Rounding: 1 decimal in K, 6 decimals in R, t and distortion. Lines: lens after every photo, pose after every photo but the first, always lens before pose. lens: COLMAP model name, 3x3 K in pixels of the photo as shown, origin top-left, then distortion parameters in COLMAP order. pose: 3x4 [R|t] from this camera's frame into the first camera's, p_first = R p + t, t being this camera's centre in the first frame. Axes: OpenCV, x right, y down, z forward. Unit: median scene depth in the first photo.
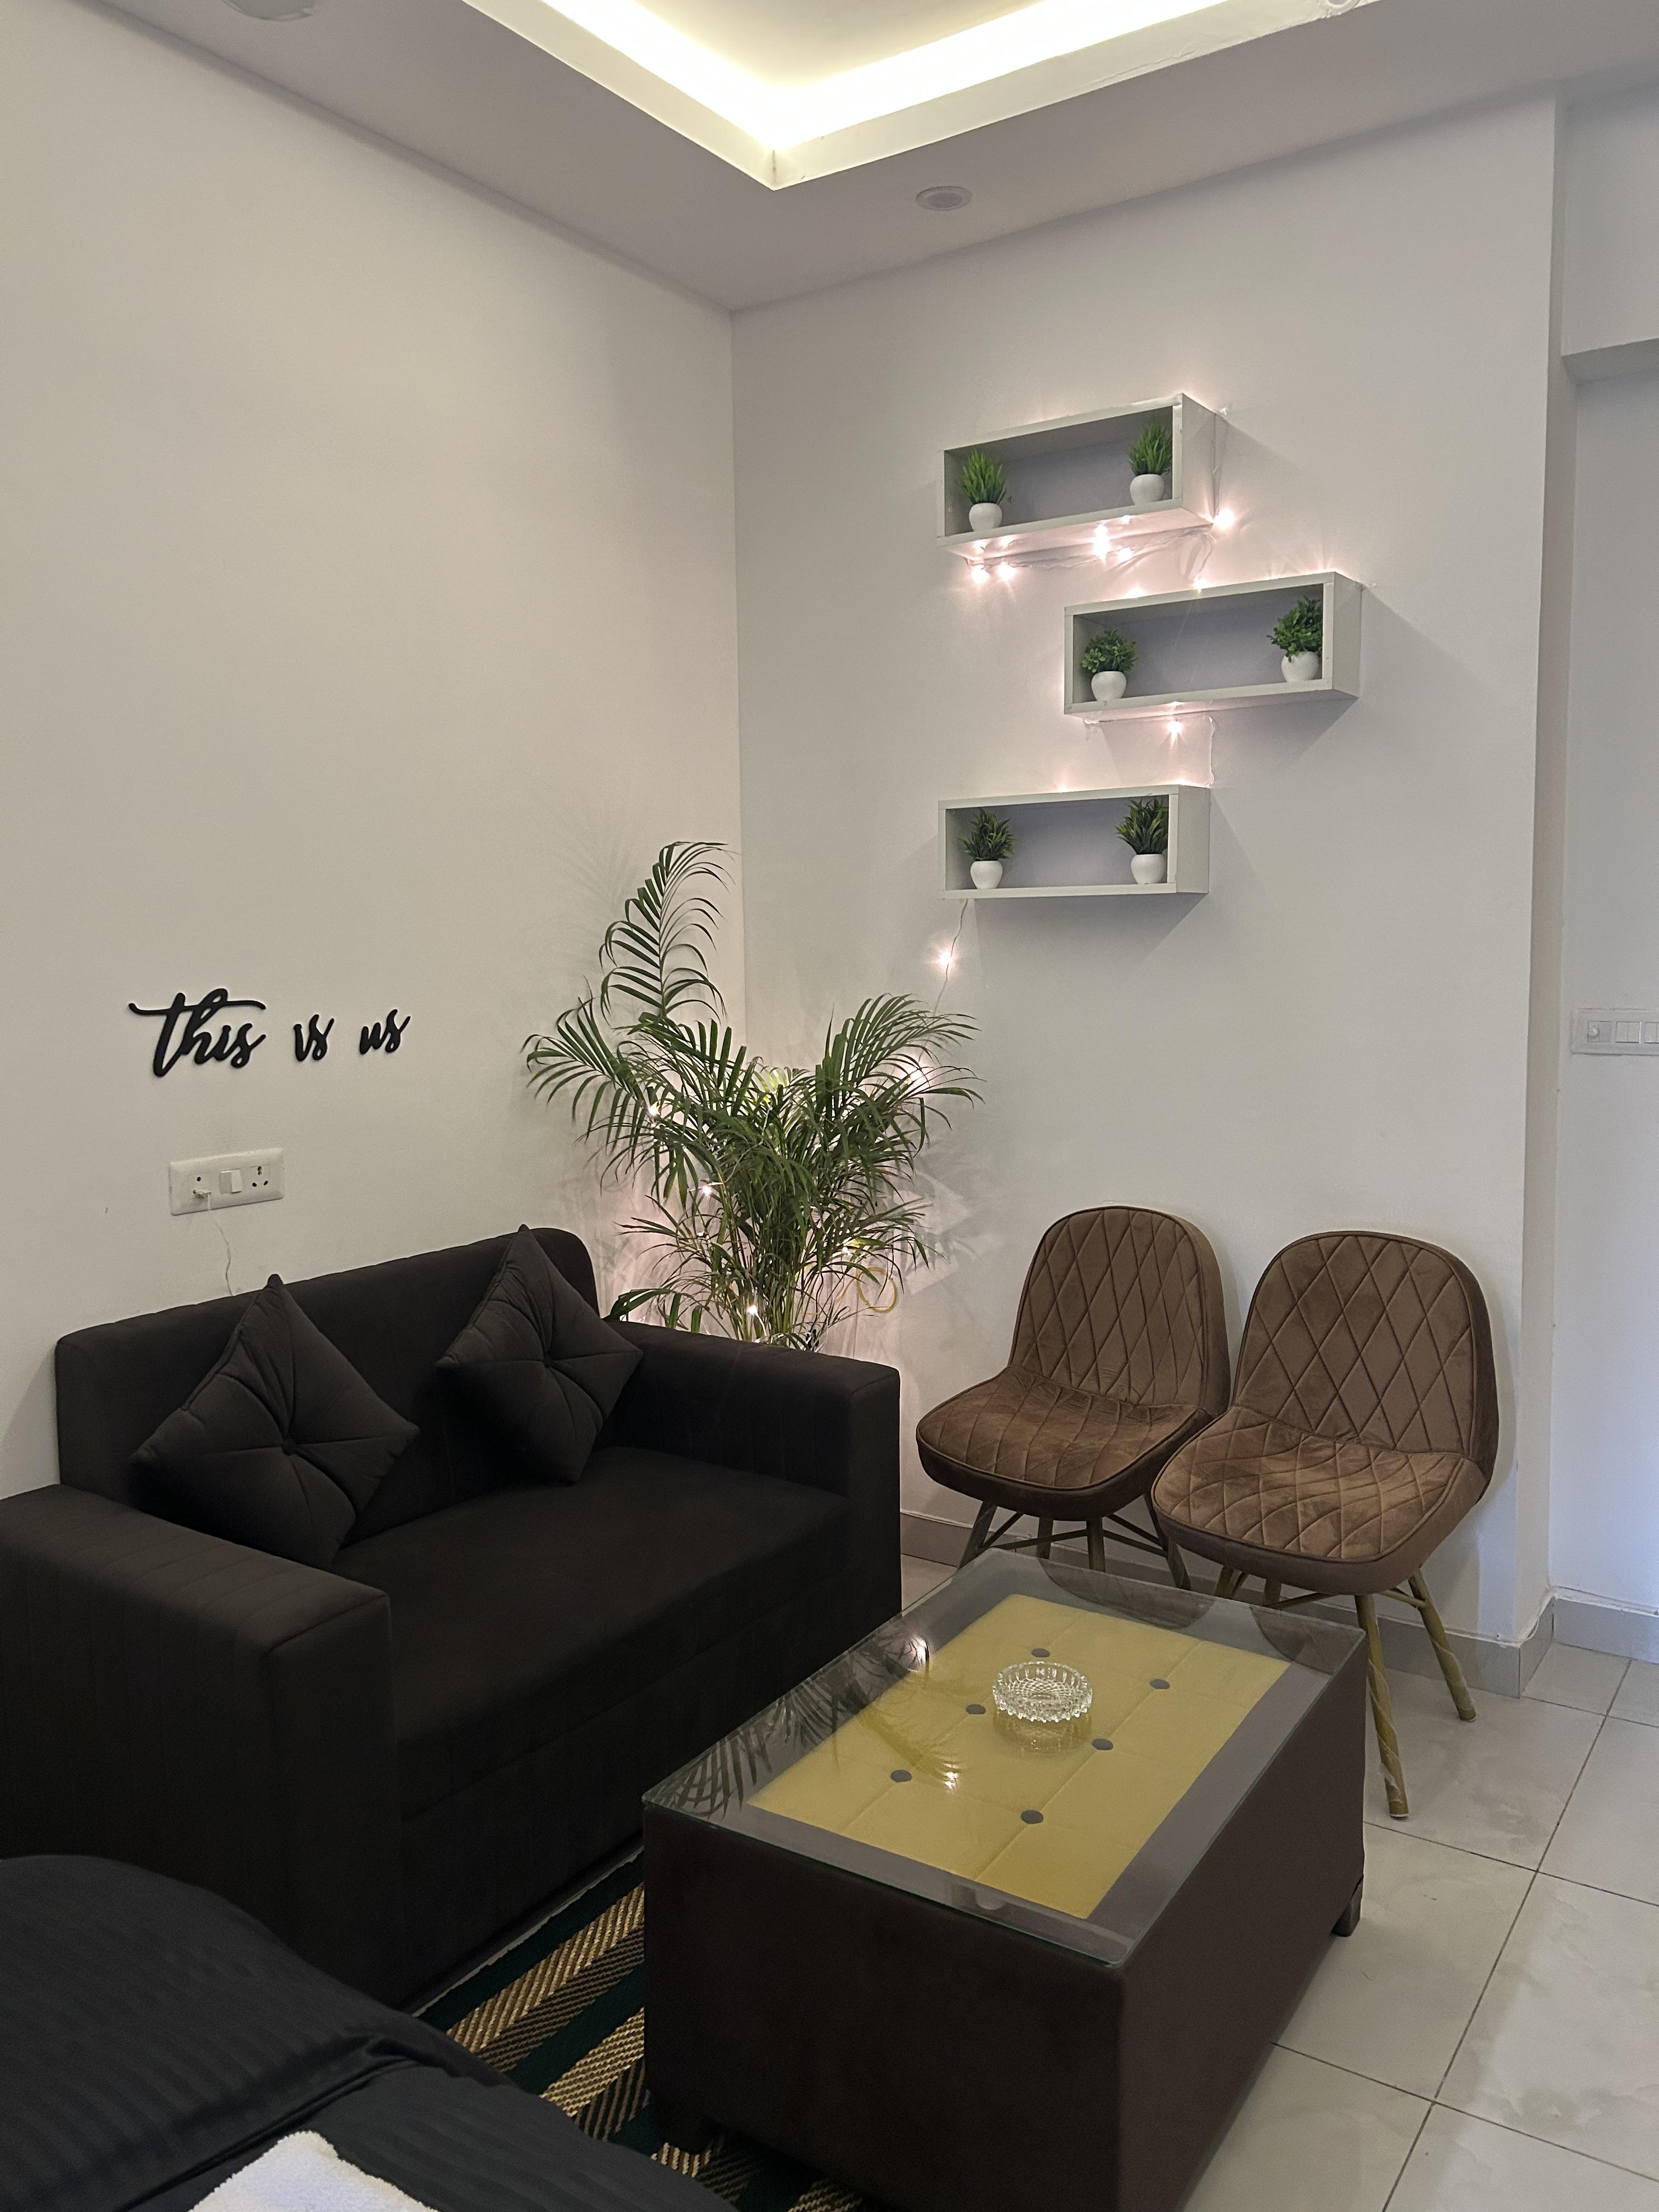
lens RADIAL K [[1637.7, 0, 828.3], [0, 1637.7, 1106.0], [0, 0, 1]] dist [0.006957, -0.001063]
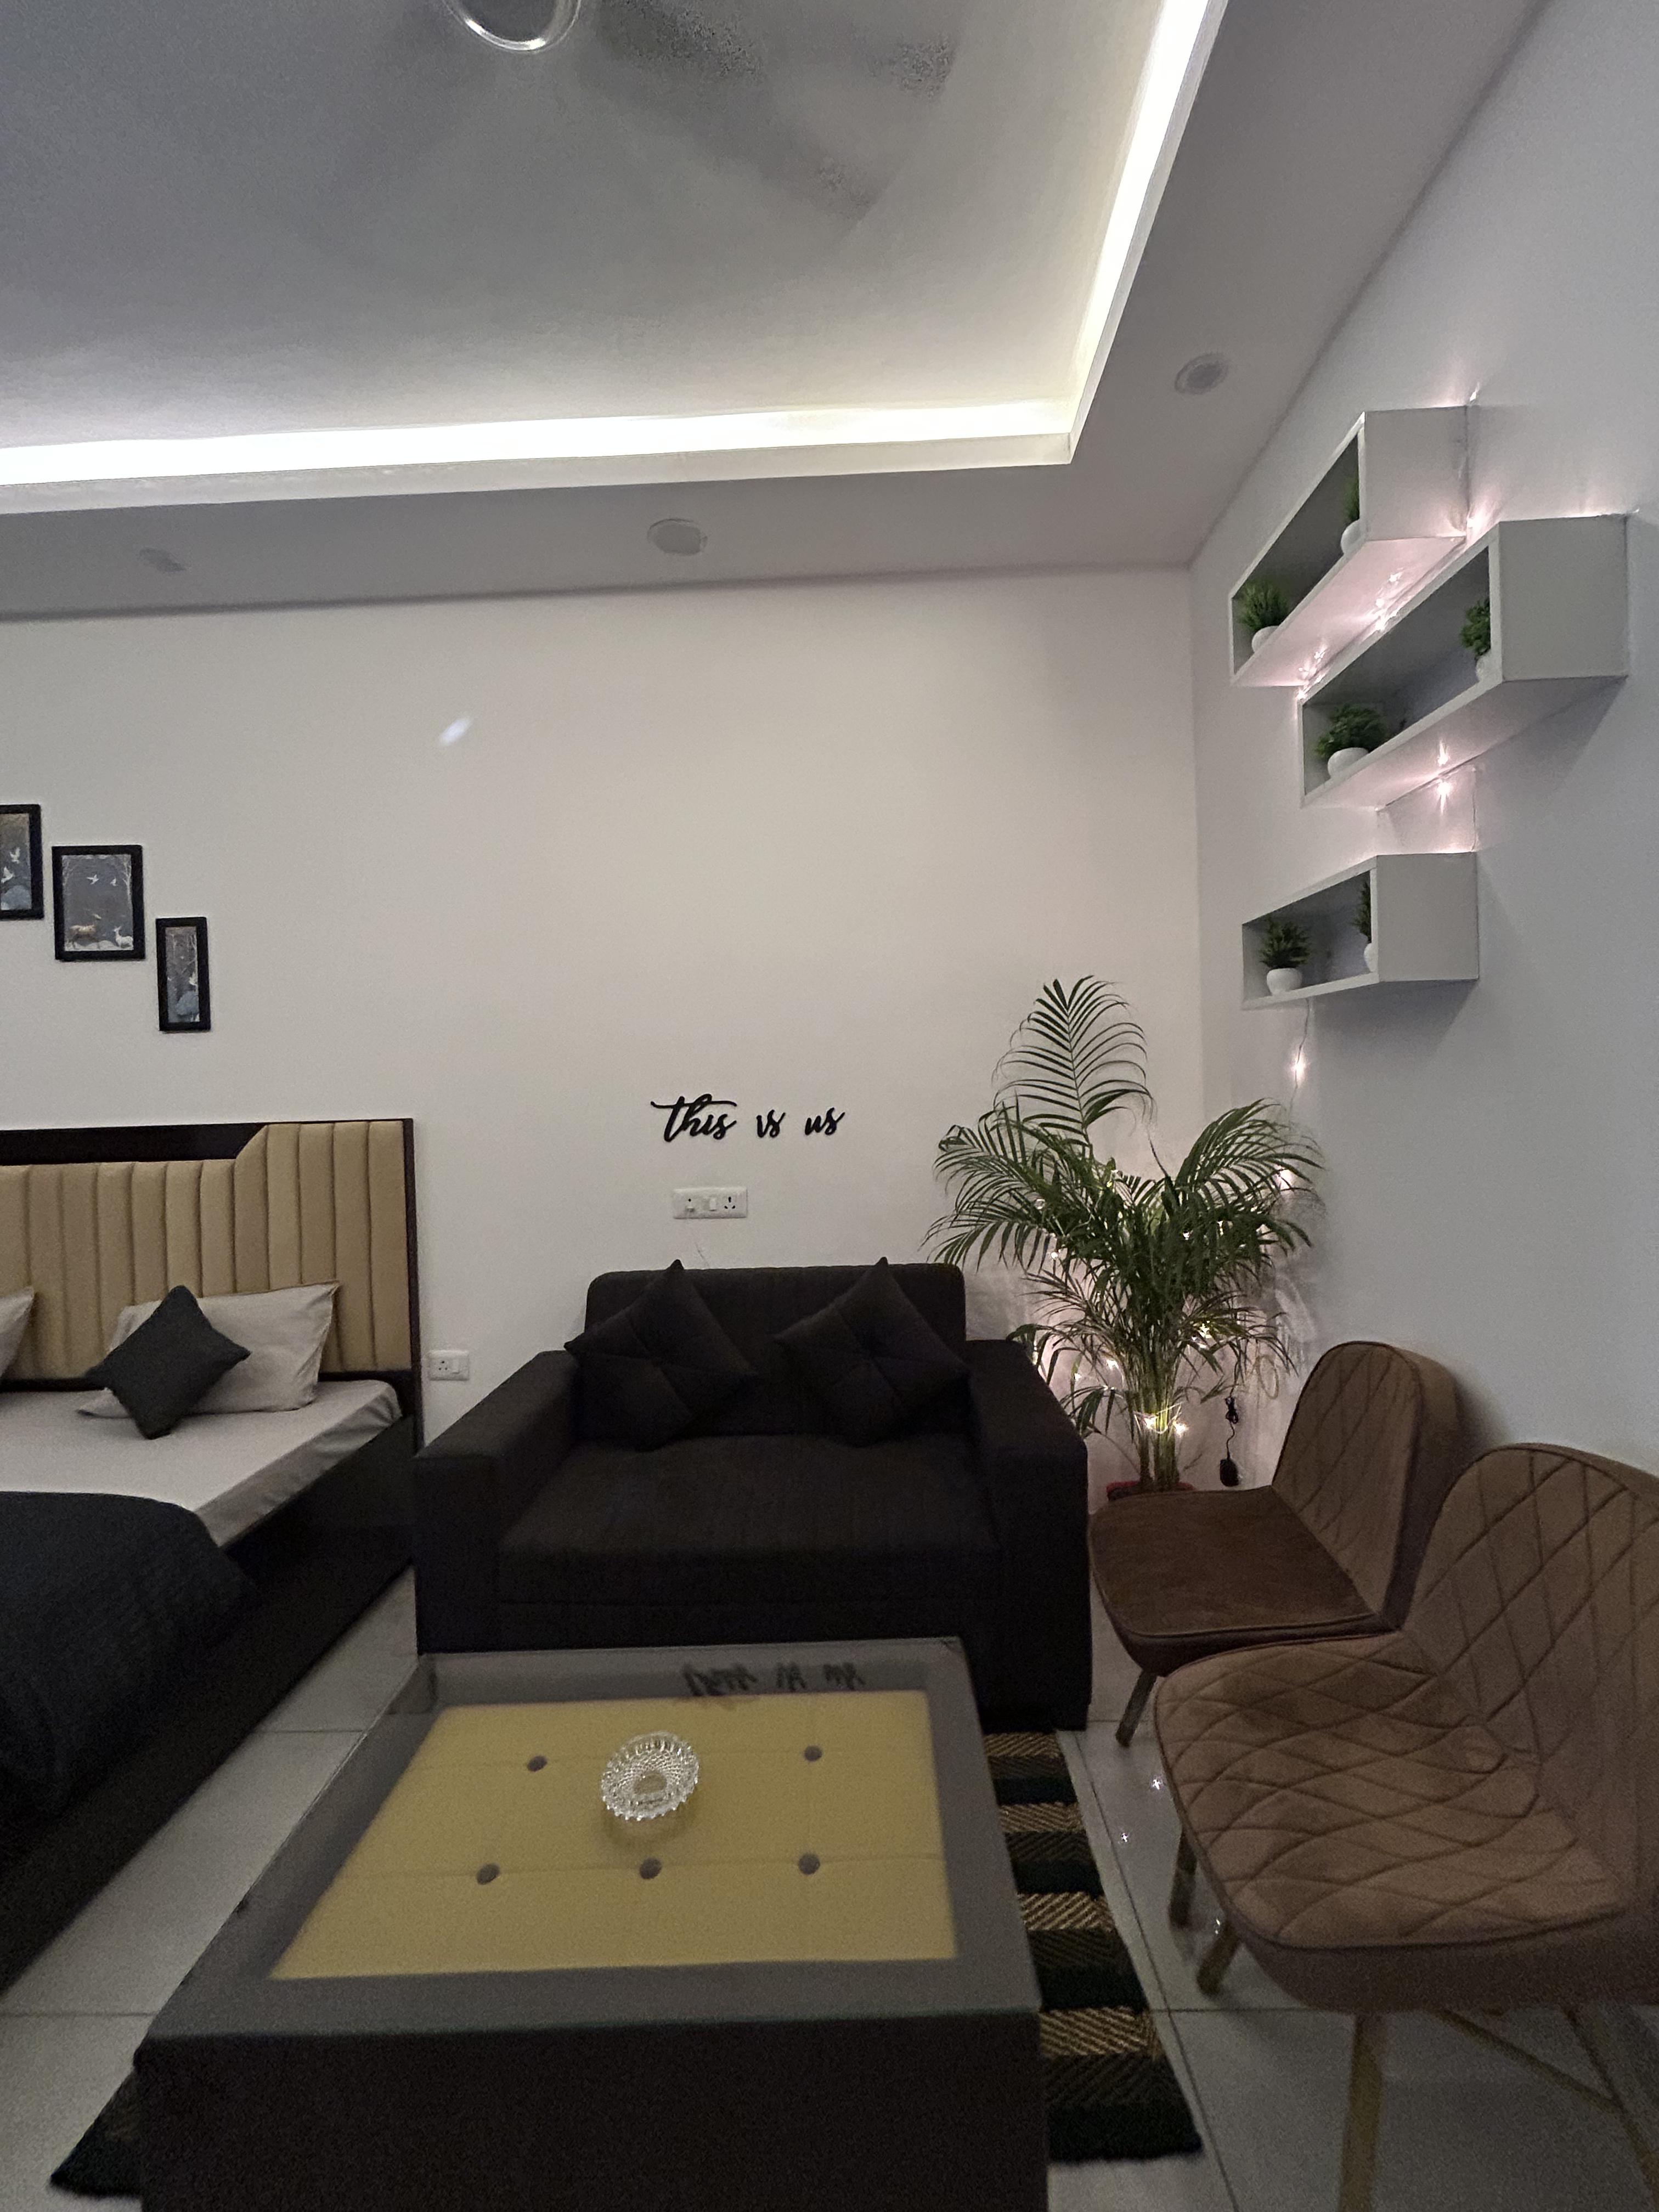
lens RADIAL K [[891.5, 0, 833.3], [0, 891.5, 1099.8], [0, 0, 1]] dist [-0.001119, -0.000101]
pose [[0.540822, 0.001526, -0.841135, 0.492483], [-0.067514, 0.996851, -0.041600, -0.033236], [0.838423, 0.079287, 0.539222, 0.574970]]
